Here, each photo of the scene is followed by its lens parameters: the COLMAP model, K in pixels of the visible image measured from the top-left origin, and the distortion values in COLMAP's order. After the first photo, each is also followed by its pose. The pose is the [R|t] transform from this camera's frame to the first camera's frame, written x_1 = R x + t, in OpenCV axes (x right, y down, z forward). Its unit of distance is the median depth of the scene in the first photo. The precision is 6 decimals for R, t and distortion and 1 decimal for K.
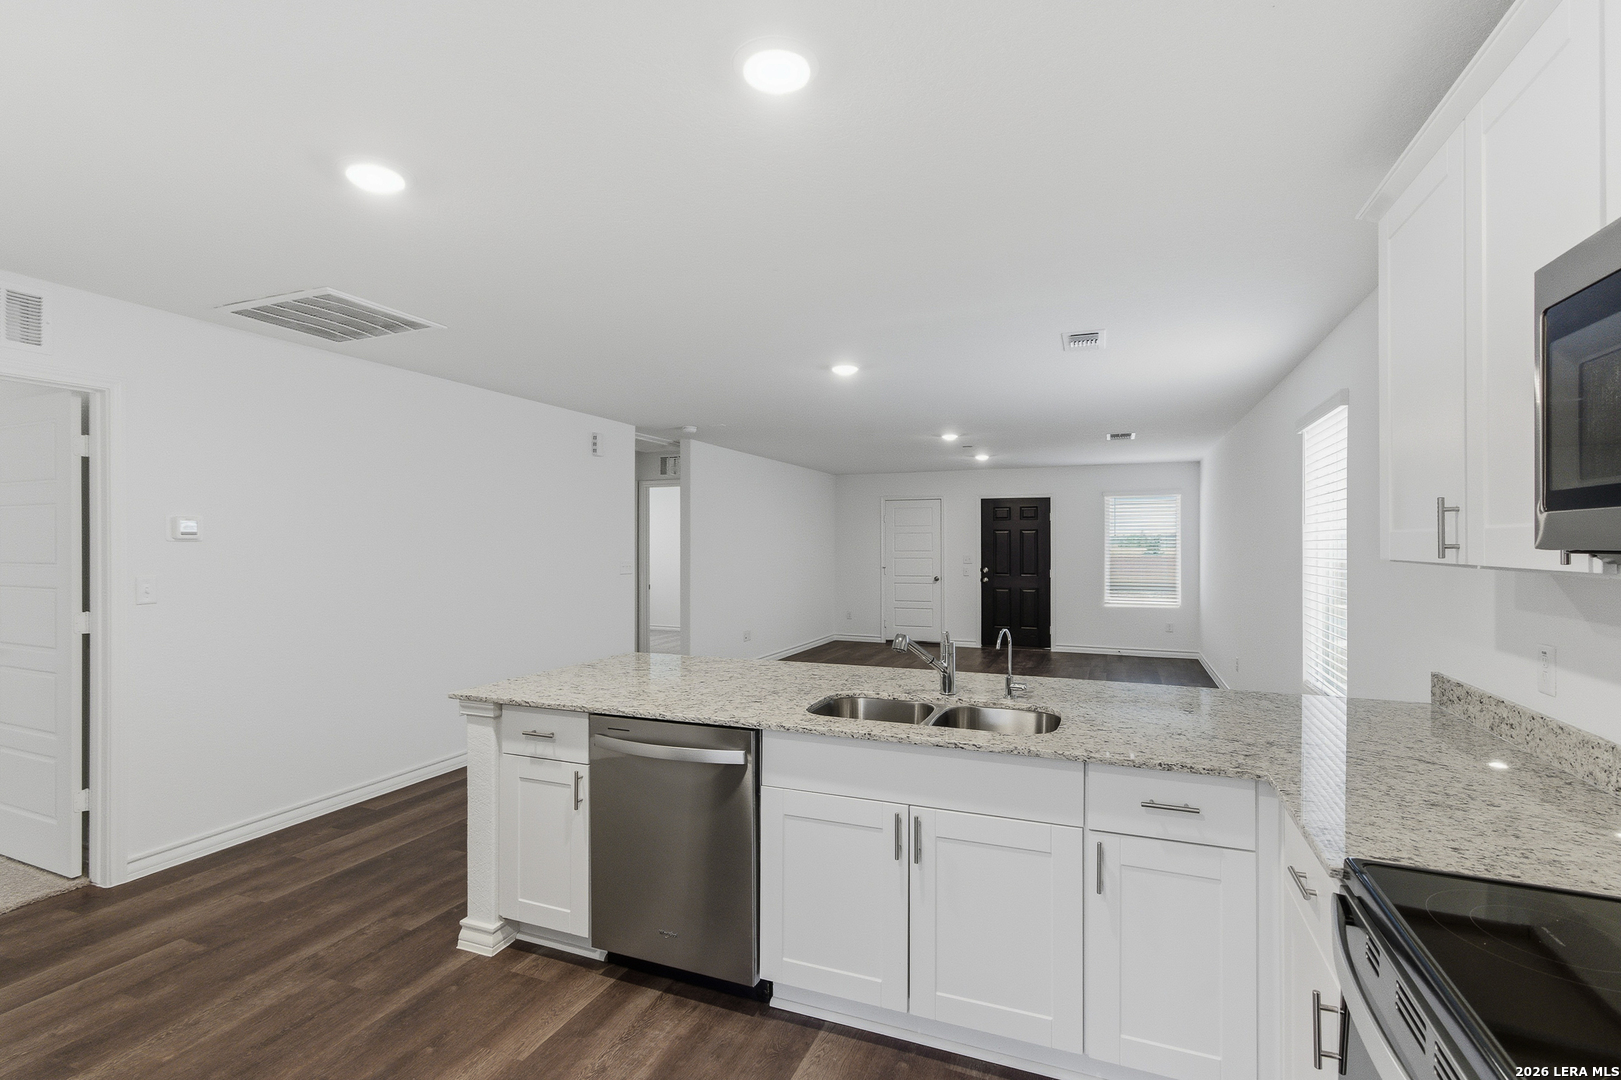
lens RADIAL K [[748.6, 0, 805.2], [0, 748.6, 544.7], [0, 0, 1]] dist [-0.000887, 0.003384]
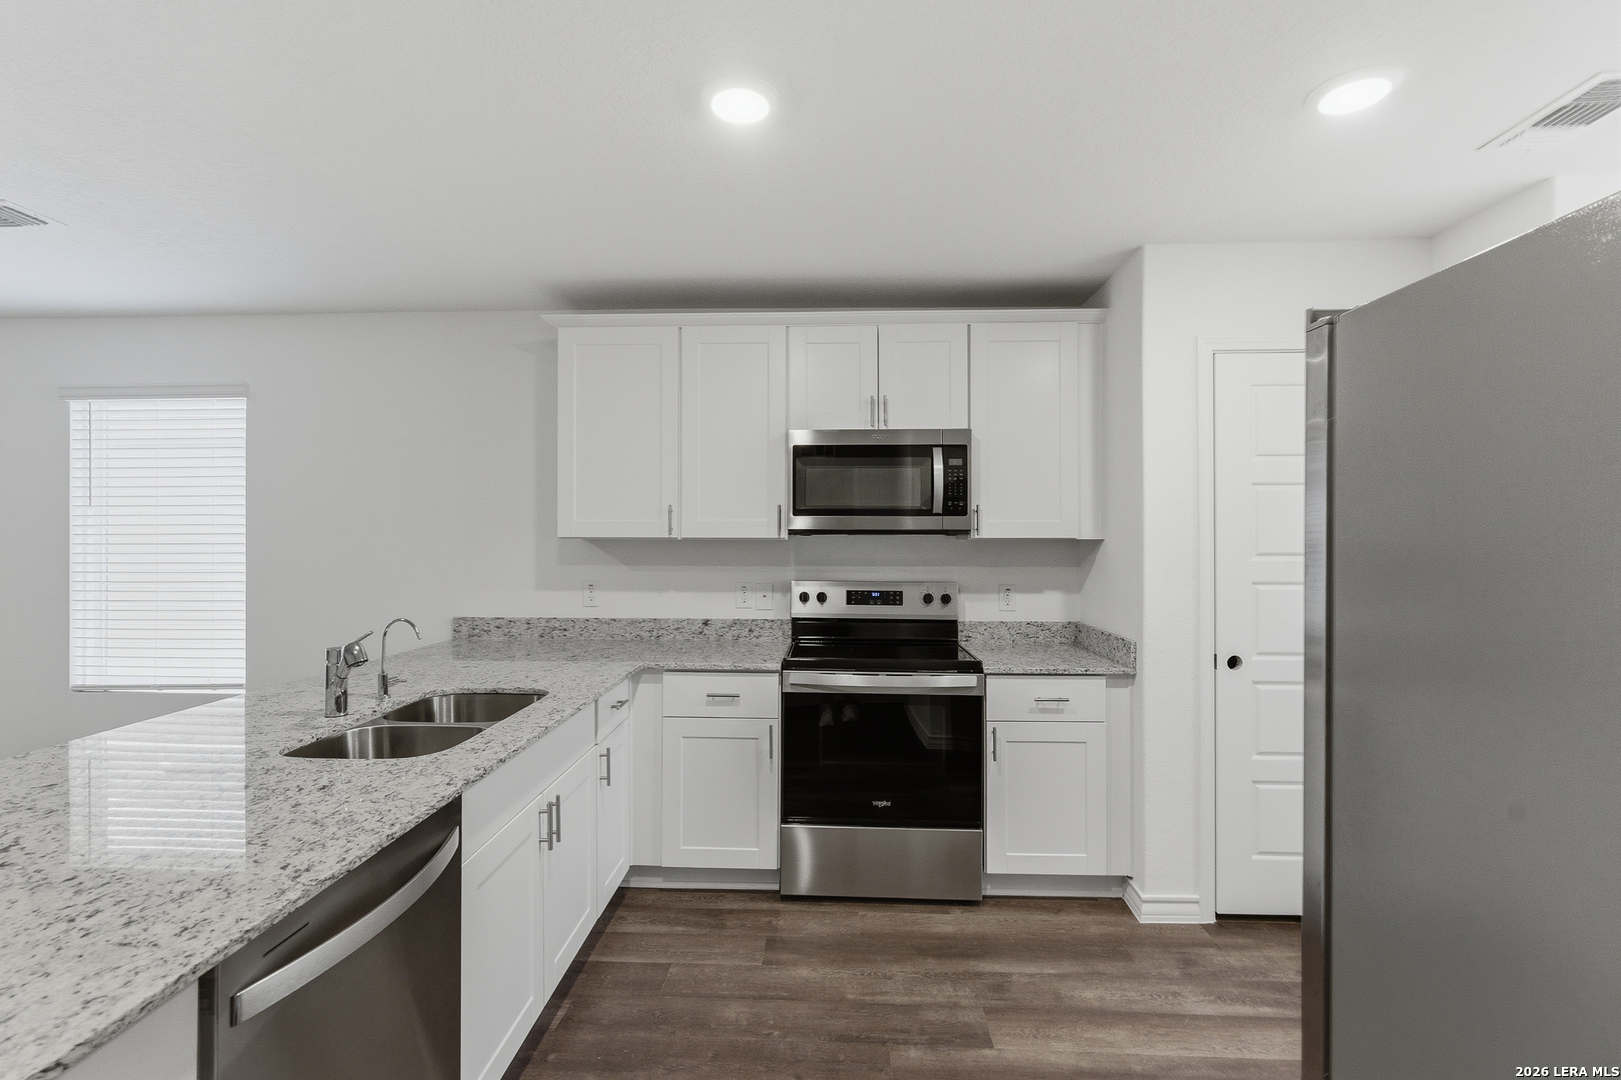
lens RADIAL K [[748.6, 0, 806.3], [0, 748.6, 536.3], [0, 0, 1]] dist [-0.000887, 0.003384]
pose [[-0.338715, -0.000734, 0.940889, -0.704973], [0.001643, 0.999998, 0.001371, 0.012088], [-0.940888, 0.002010, -0.338713, 0.797584]]
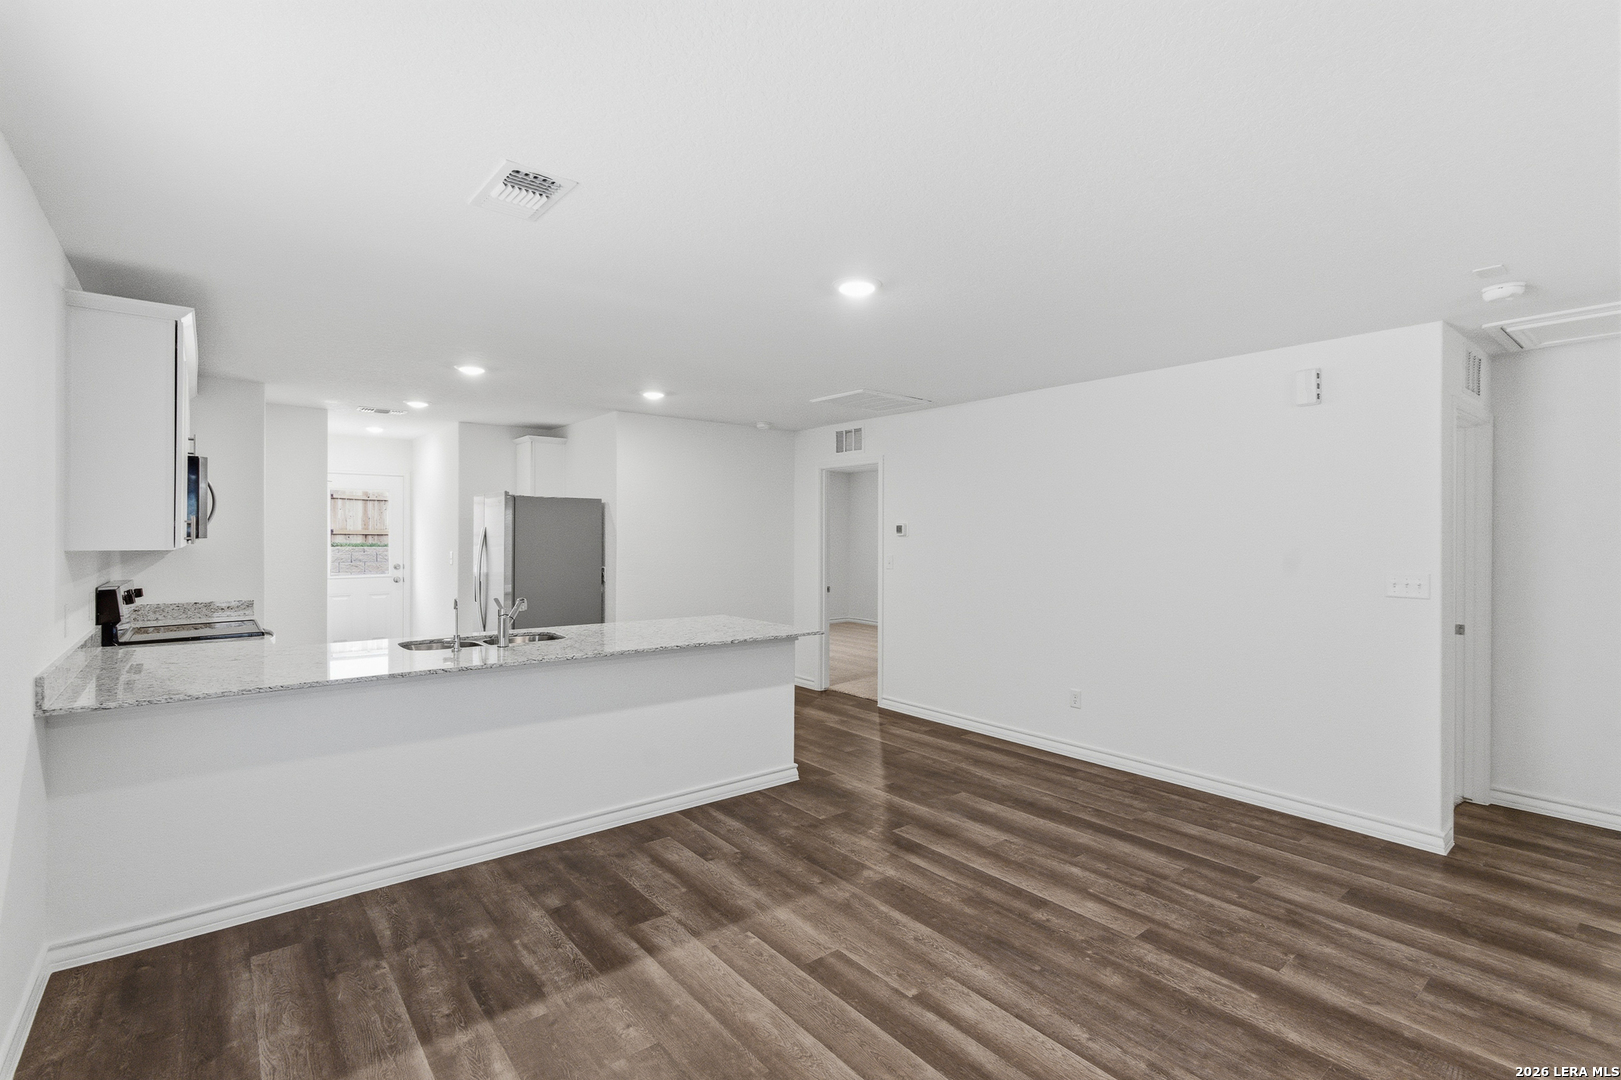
lens RADIAL K [[736.2, 0, 813.3], [0, 736.2, 539.0], [0, 0, 1]] dist [0.001384, 0.000518]
pose [[-0.476291, 0.001574, -0.879286, 1.111063], [-0.005833, 0.999971, 0.004950, -0.013072], [0.879268, 0.007487, -0.476268, 2.140450]]
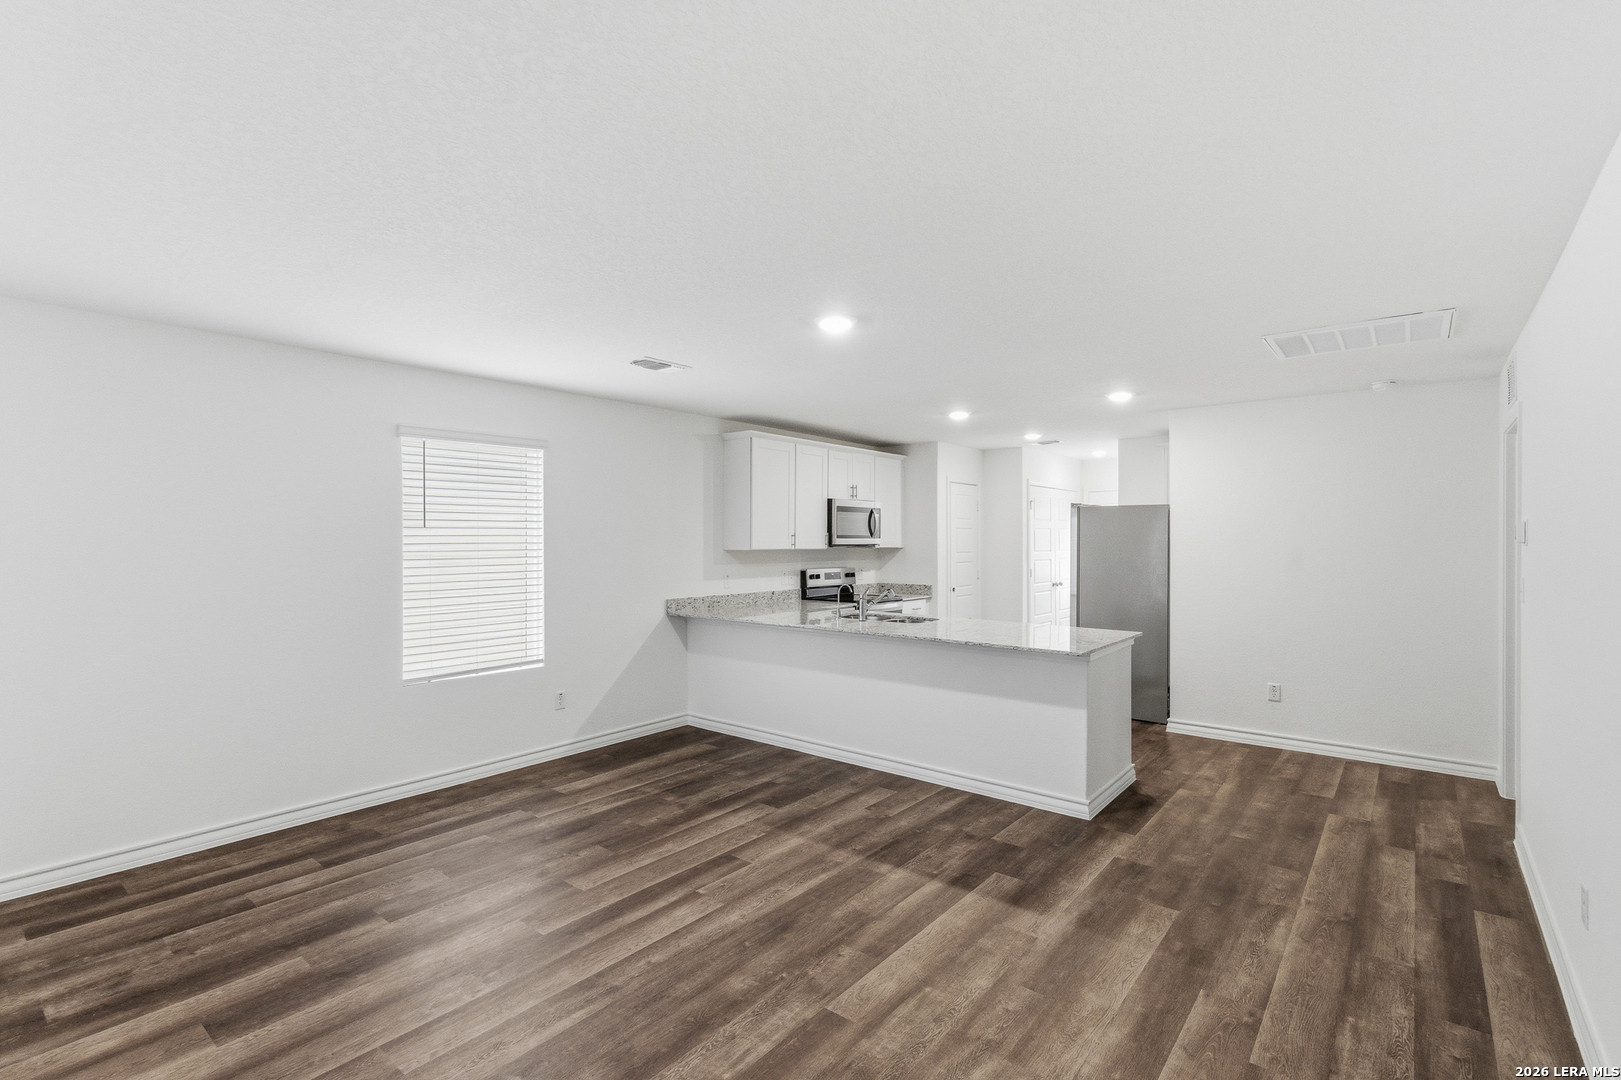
lens RADIAL K [[748.6, 0, 800.7], [0, 748.6, 533.0], [0, 0, 1]] dist [-0.000887, 0.003384]
pose [[-0.955502, 0.001452, 0.294983, -0.238418], [-0.000562, 0.999977, -0.006743, -0.019865], [-0.294986, -0.006608, -0.955479, 2.919622]]
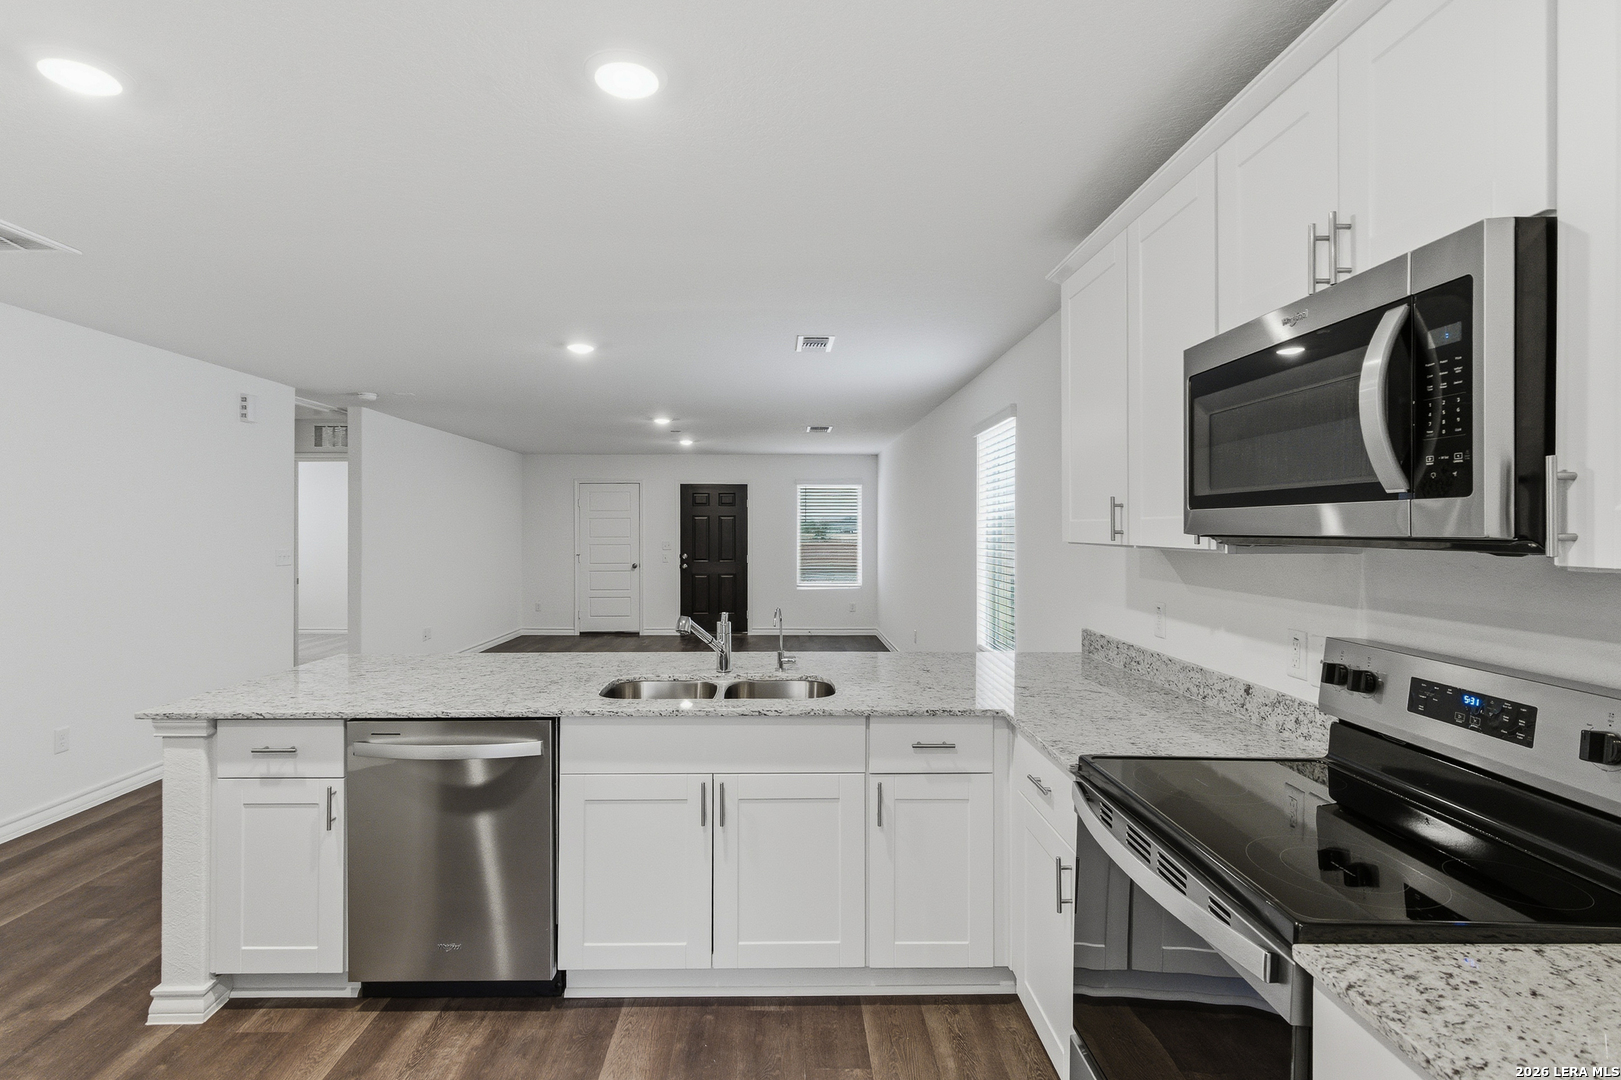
lens RADIAL K [[793.9, 0, 785.3], [0, 793.9, 530.5], [0, 0, 1]] dist [-0.000356, 0.001865]
pose [[0.922592, 0.000634, 0.385777, -0.161335], [-0.000705, 1.000000, 0.000042, -0.000373], [-0.385777, -0.000311, 0.922592, -0.069158]]
